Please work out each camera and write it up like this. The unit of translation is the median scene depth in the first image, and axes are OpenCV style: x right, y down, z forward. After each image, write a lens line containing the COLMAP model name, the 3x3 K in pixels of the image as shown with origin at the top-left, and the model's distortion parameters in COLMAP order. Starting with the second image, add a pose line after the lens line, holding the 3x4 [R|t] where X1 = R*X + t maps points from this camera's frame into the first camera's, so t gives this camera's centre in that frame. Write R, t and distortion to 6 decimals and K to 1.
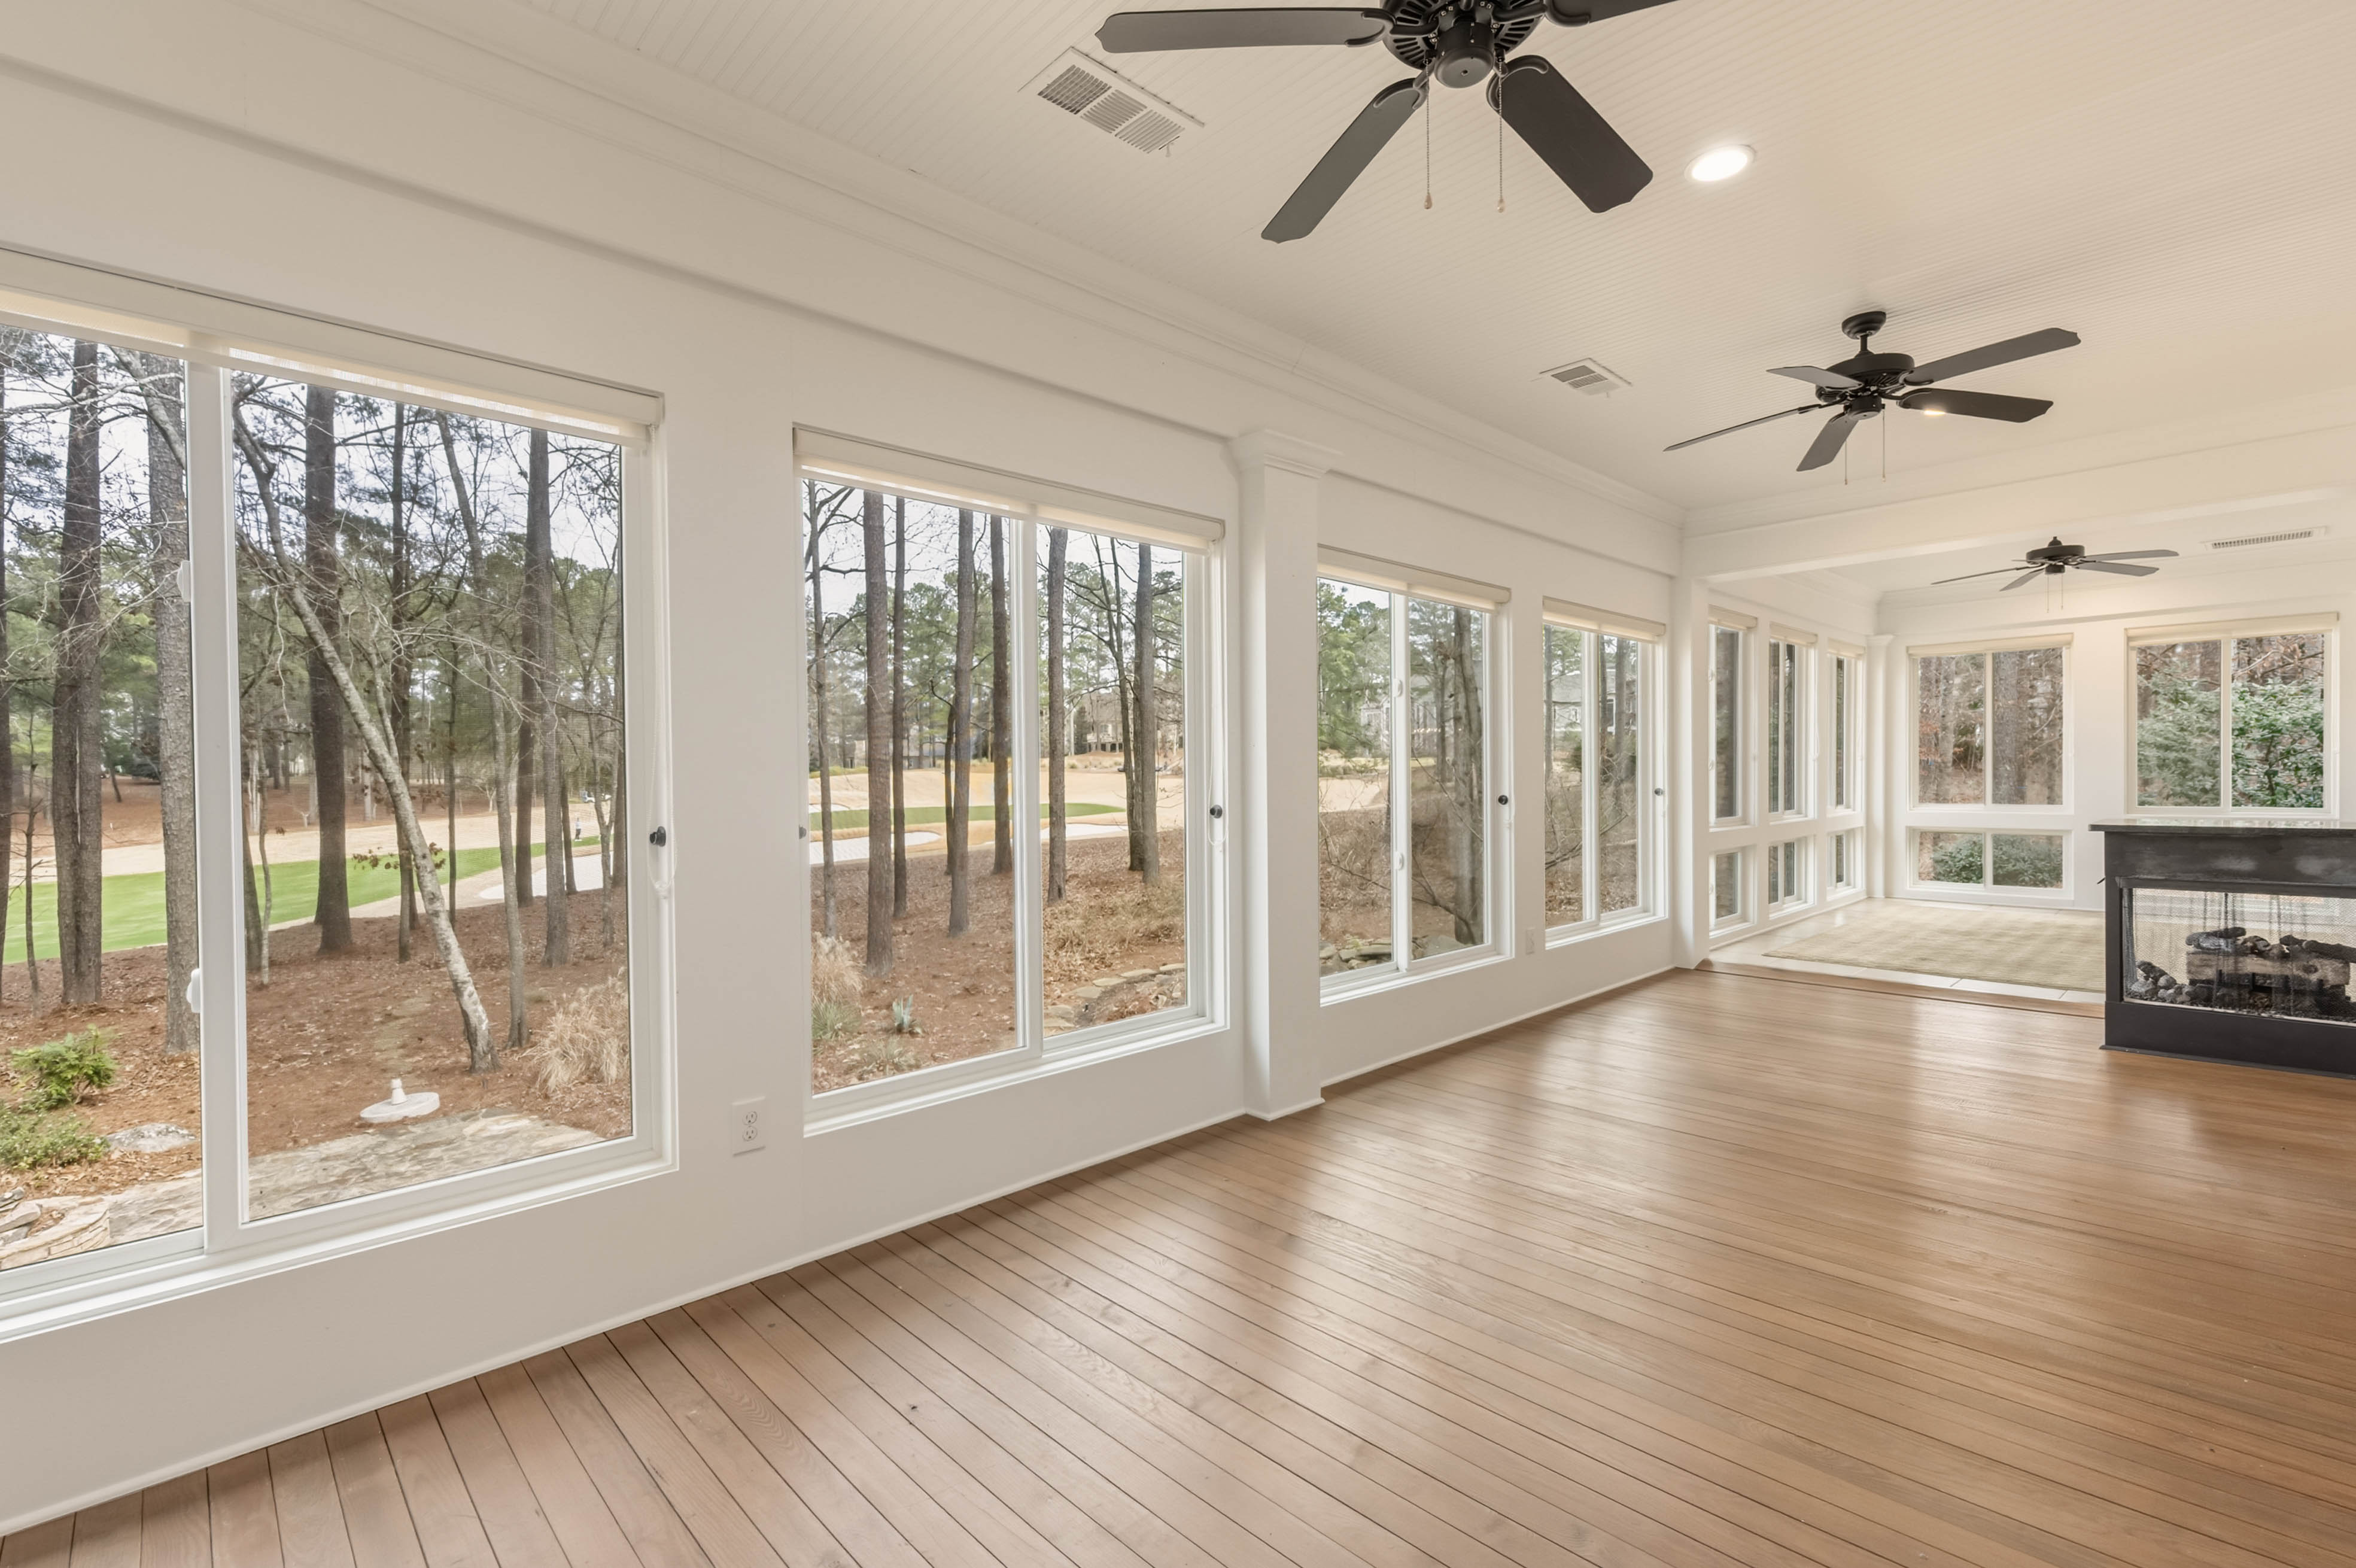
lens RADIAL K [[1044.0, 0, 1182.0], [0, 1044.0, 785.8], [0, 0, 1]] dist [0.003902, -0.000693]
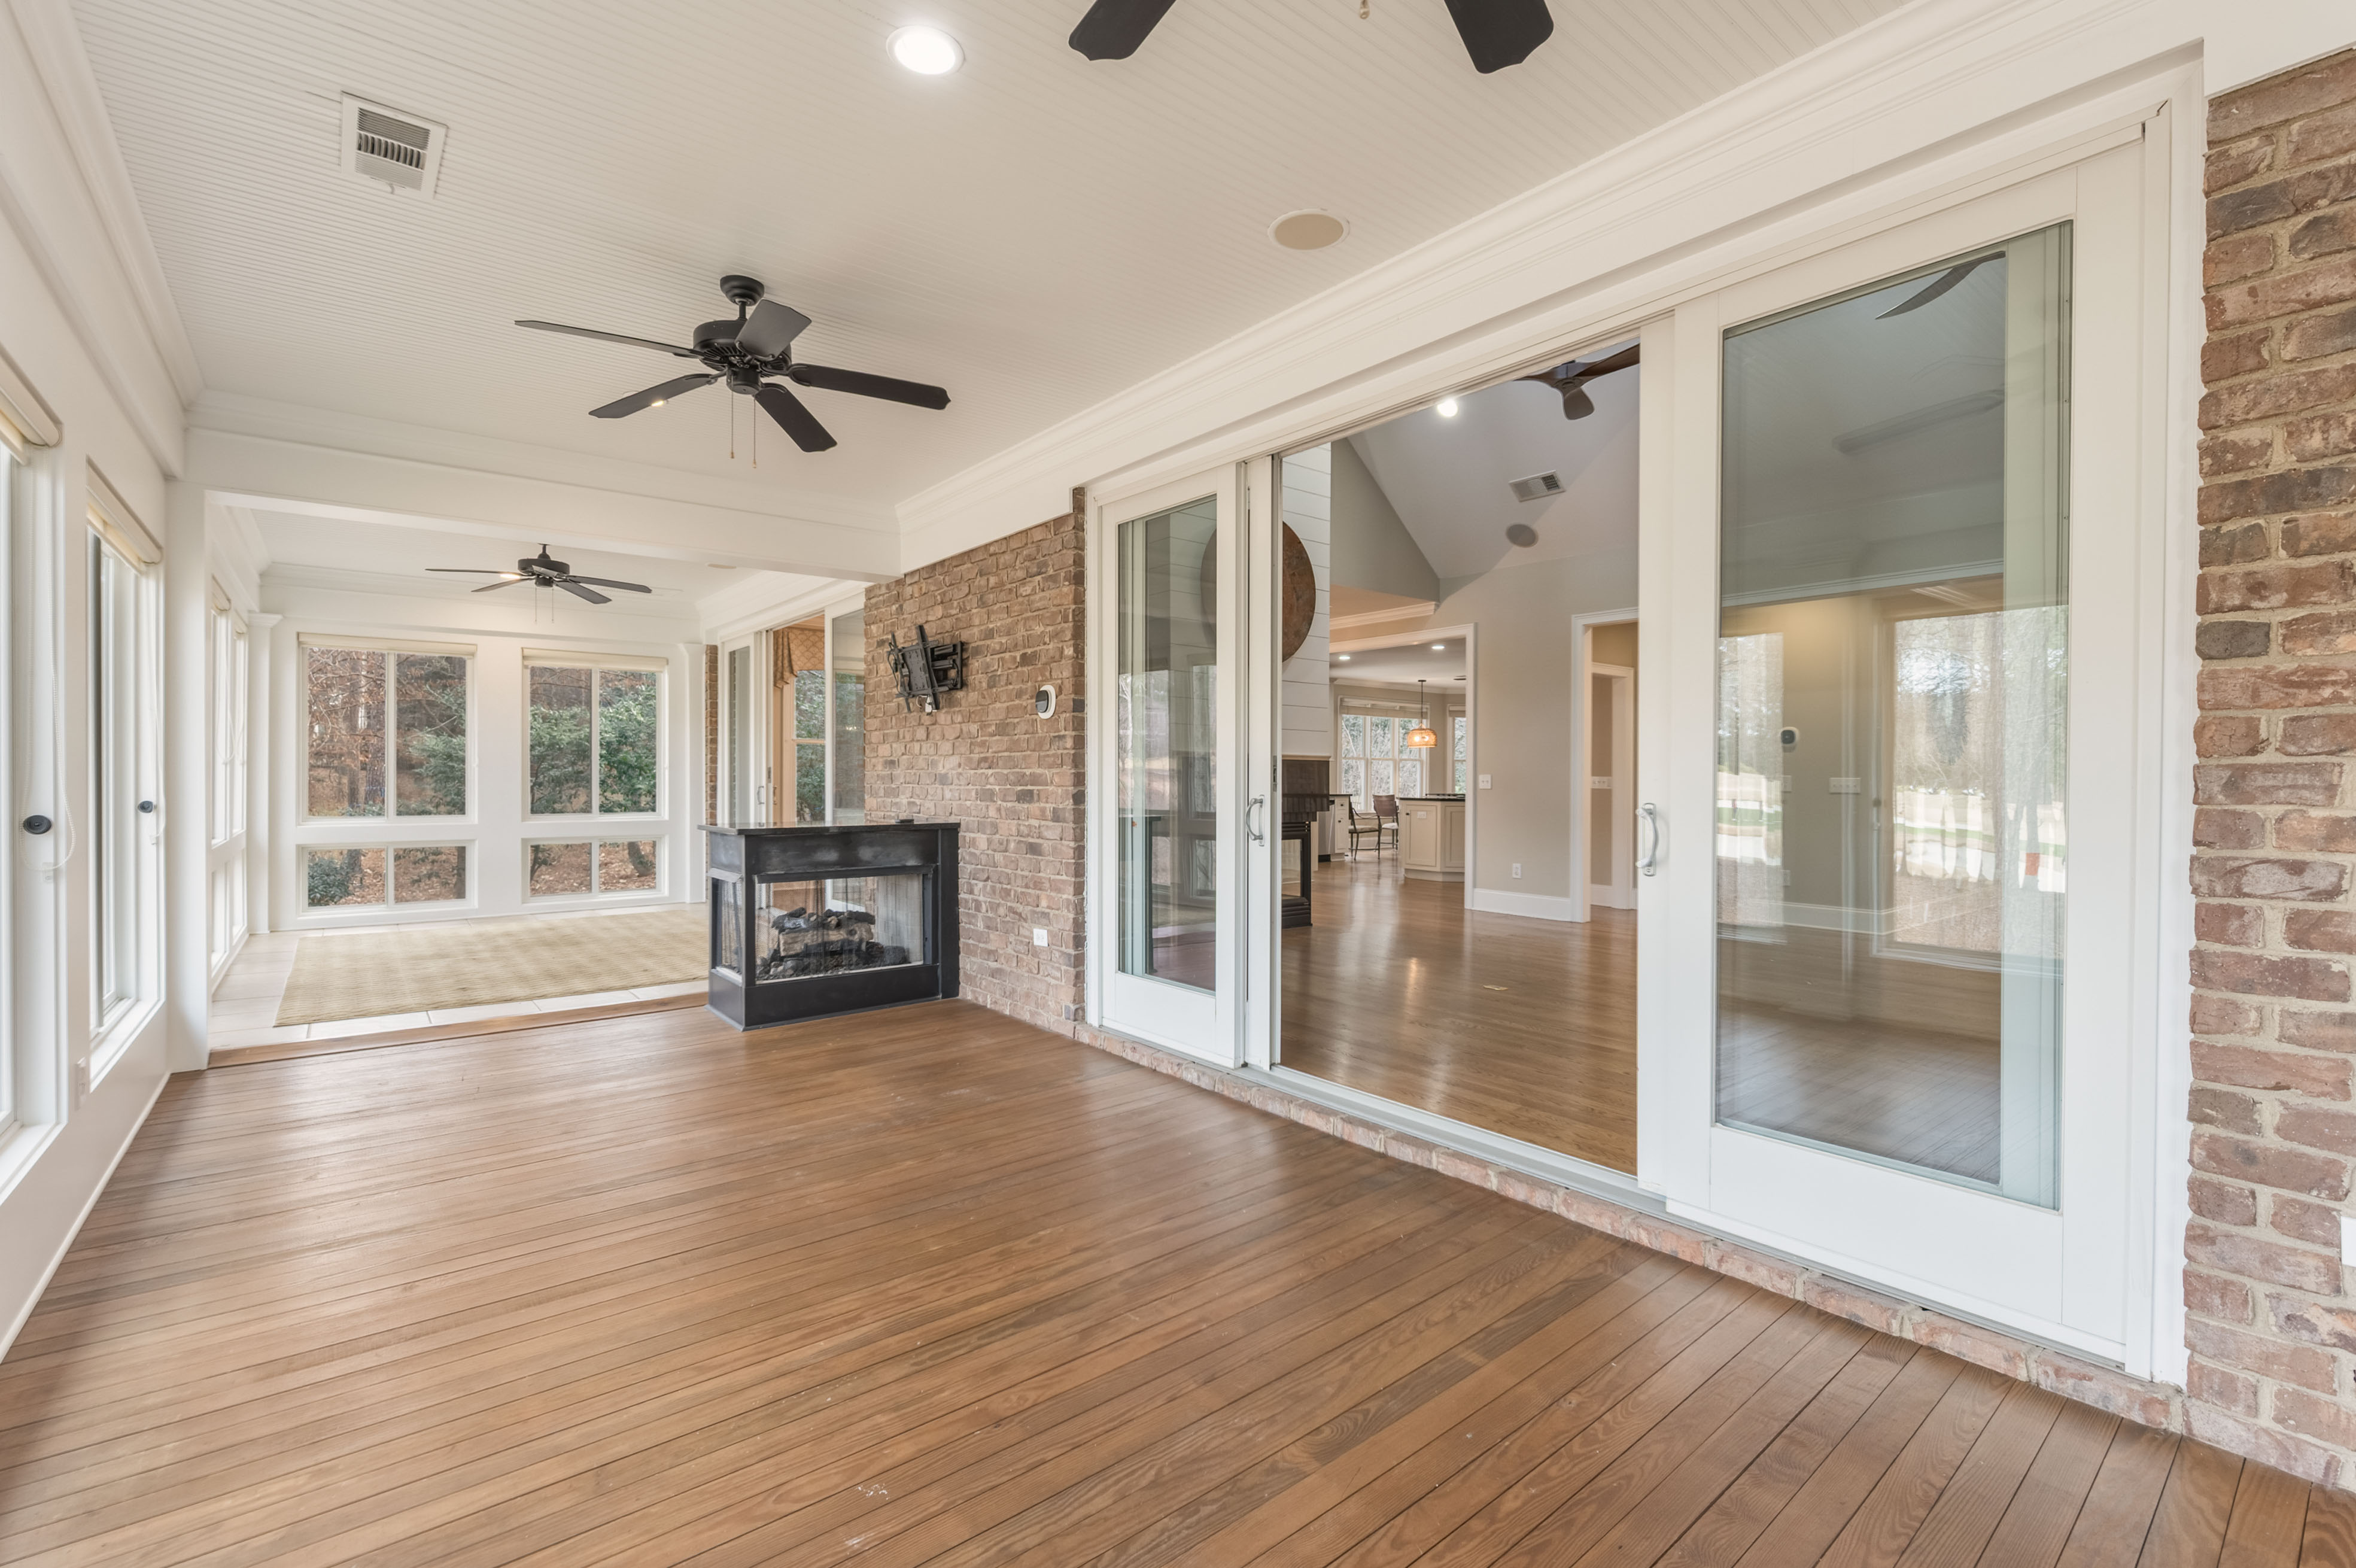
lens RADIAL K [[1044.0, 0, 1182.0], [0, 1044.0, 785.8], [0, 0, 1]] dist [0.003902, -0.000693]
pose [[0.086484, 0.002716, 0.996250, -0.193139], [0.007611, 0.999965, -0.003386, -0.001422], [-0.996224, 0.007876, 0.086460, 0.465409]]
